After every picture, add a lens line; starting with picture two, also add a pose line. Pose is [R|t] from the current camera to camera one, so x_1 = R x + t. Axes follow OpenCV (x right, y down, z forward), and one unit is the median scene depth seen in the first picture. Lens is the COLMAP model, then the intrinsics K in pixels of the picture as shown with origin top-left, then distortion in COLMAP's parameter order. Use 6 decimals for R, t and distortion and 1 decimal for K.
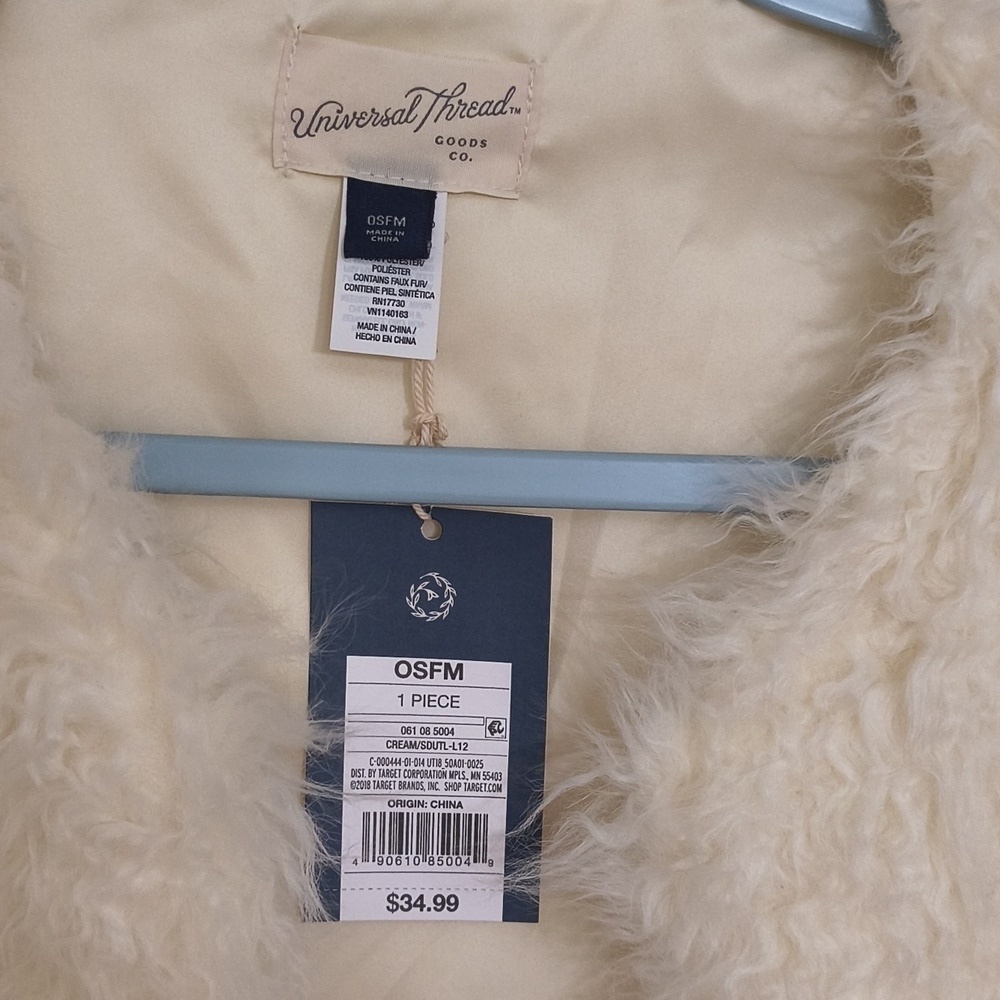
lens RADIAL K [[1772.7, 0, 500.0], [0, 1772.7, 500.0], [0, 0, 1]] dist [0.197038, -0.101743]
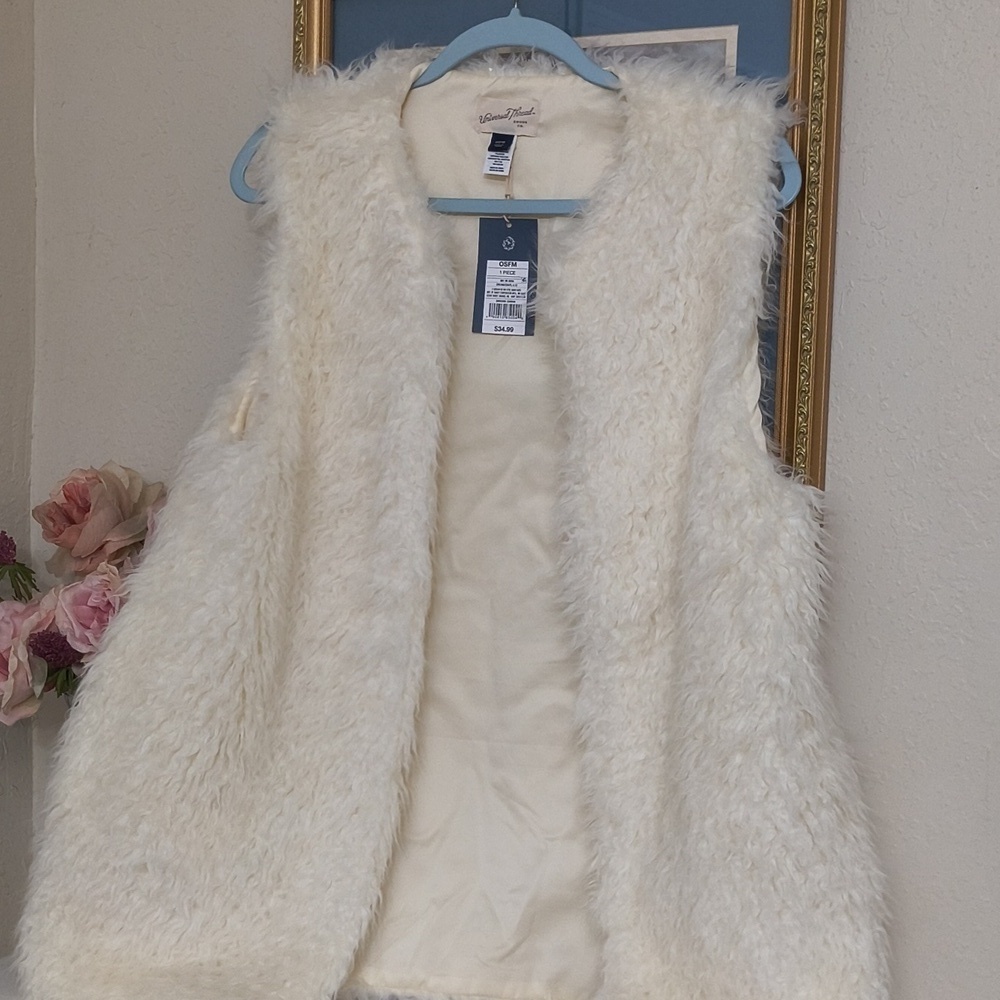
lens RADIAL K [[2033.4, 0, 500.0], [0, 2033.4, 500.0], [0, 0, 1]] dist [0.564935, -1.989308]
pose [[0.932058, 0.016010, -0.361954, 1.568881], [-0.086348, 0.980052, -0.179001, 1.406380], [0.351868, 0.198094, 0.914848, -2.953184]]
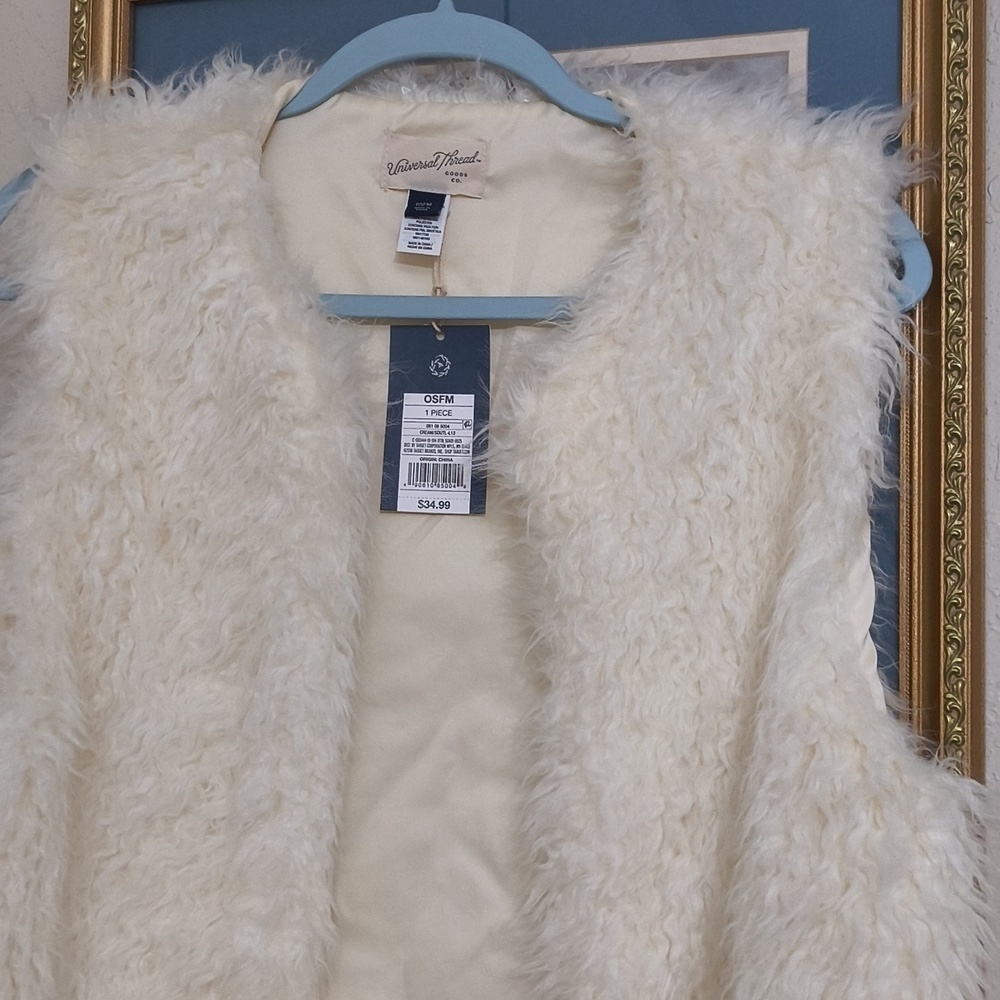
lens RADIAL K [[2033.4, 0, 500.0], [0, 2033.4, 500.0], [0, 0, 1]] dist [0.564935, -1.989308]
pose [[0.978744, -0.017941, -0.204299, 0.589590], [-0.046152, 0.951345, -0.304651, 1.050591], [0.199825, 0.307604, 0.930296, -1.423216]]
